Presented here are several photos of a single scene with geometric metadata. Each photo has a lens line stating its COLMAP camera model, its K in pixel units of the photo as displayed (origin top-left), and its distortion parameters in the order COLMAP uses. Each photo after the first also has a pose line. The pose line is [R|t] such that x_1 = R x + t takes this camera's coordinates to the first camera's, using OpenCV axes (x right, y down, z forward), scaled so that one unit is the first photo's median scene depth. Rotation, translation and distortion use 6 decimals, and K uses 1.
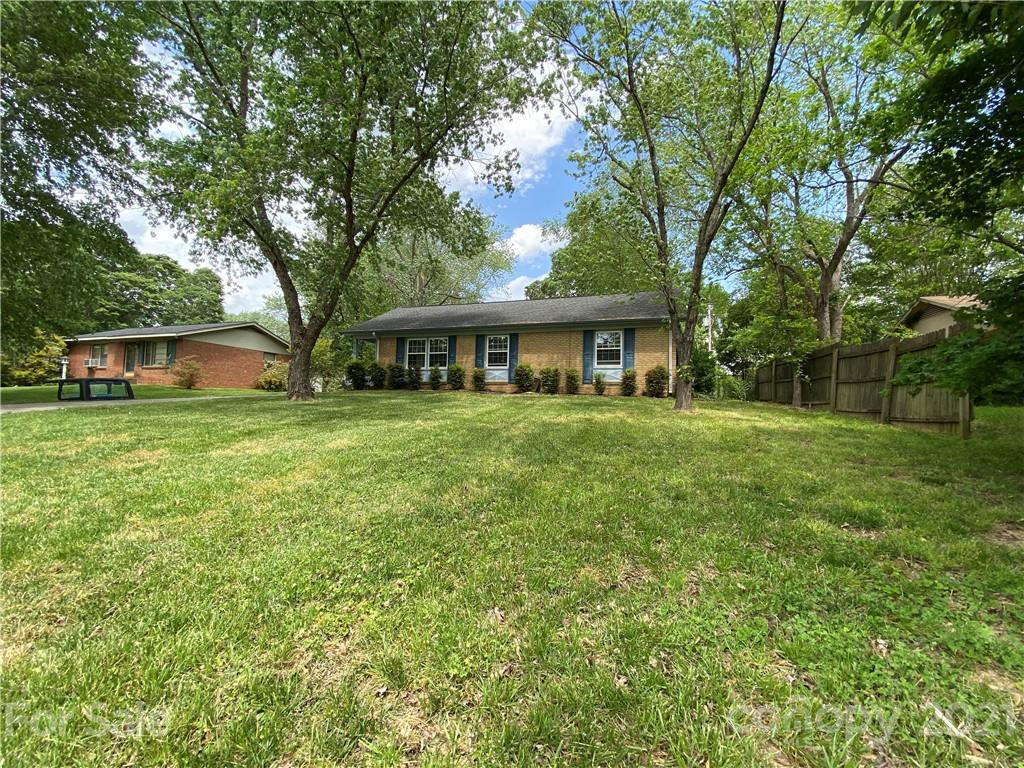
lens RADIAL K [[421.3, 0, 508.8], [0, 421.3, 385.8], [0, 0, 1]] dist [-0.024699, -0.001194]
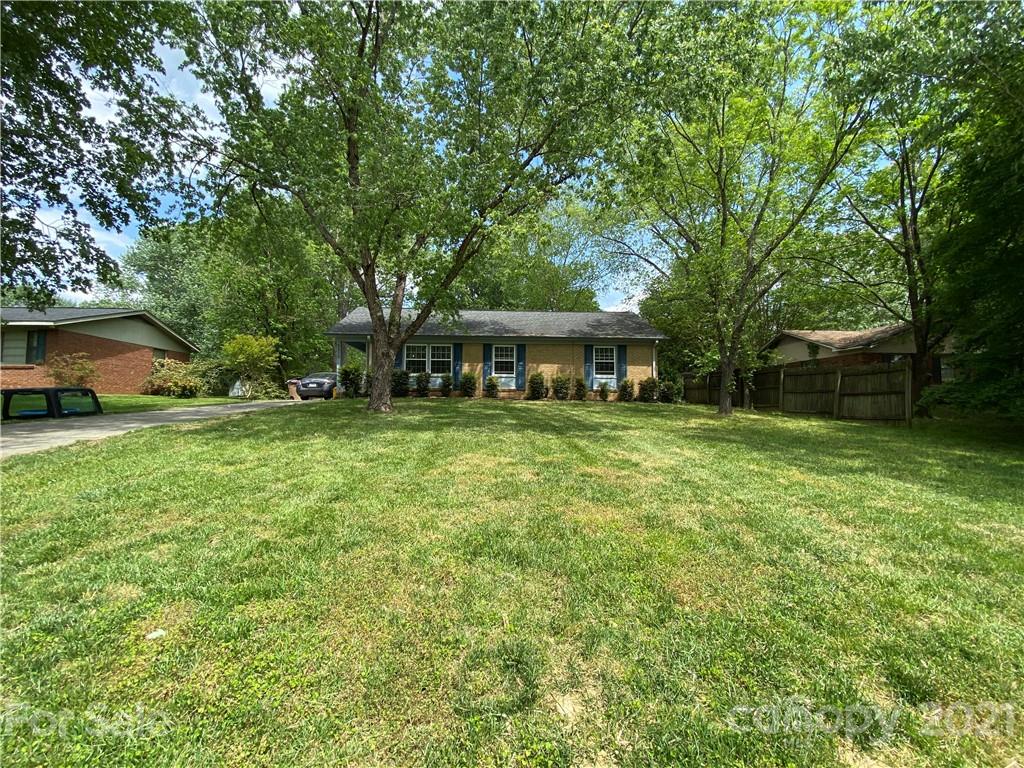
lens RADIAL K [[421.3, 0, 514.9], [0, 421.3, 387.8], [0, 0, 1]] dist [-0.024699, -0.001194]
pose [[0.924857, -0.000473, 0.380314, -0.433293], [-0.002398, 0.999972, 0.007075, -0.020756], [-0.380307, -0.007455, 0.924830, -0.000986]]
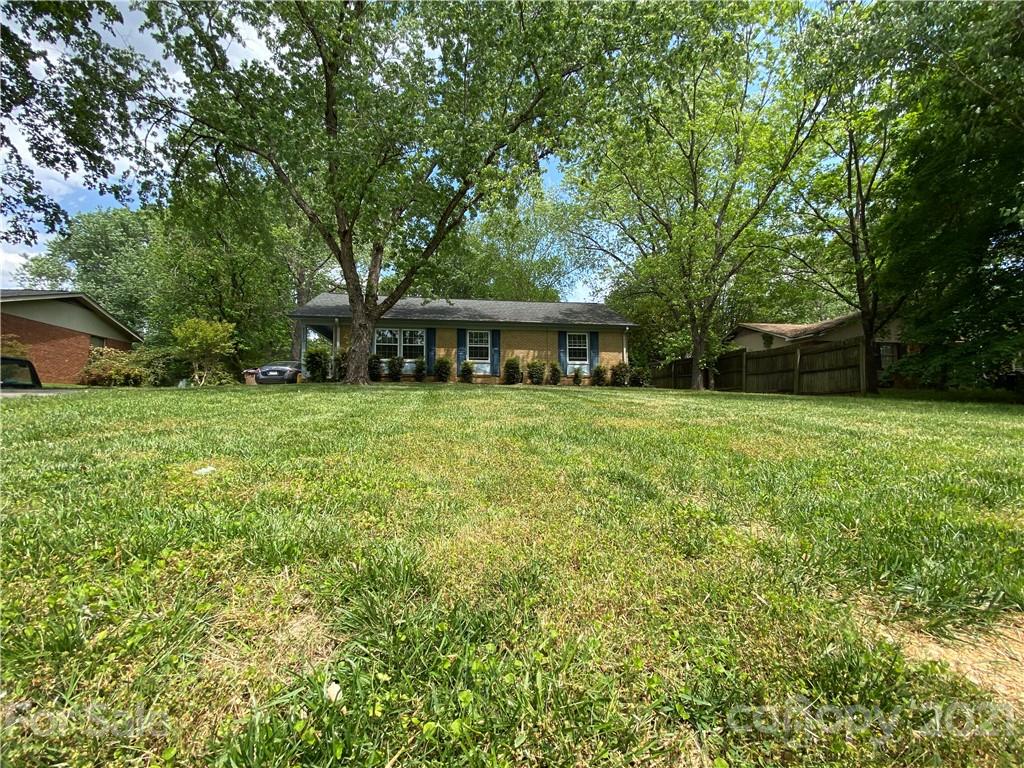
lens RADIAL K [[421.3, 0, 518.5], [0, 421.3, 379.4], [0, 0, 1]] dist [-0.024699, -0.001194]
pose [[0.880938, 0.009885, 0.473128, -0.465459], [0.003512, 0.999618, -0.027426, 0.034354], [-0.473219, 0.025822, 0.880567, 0.020680]]
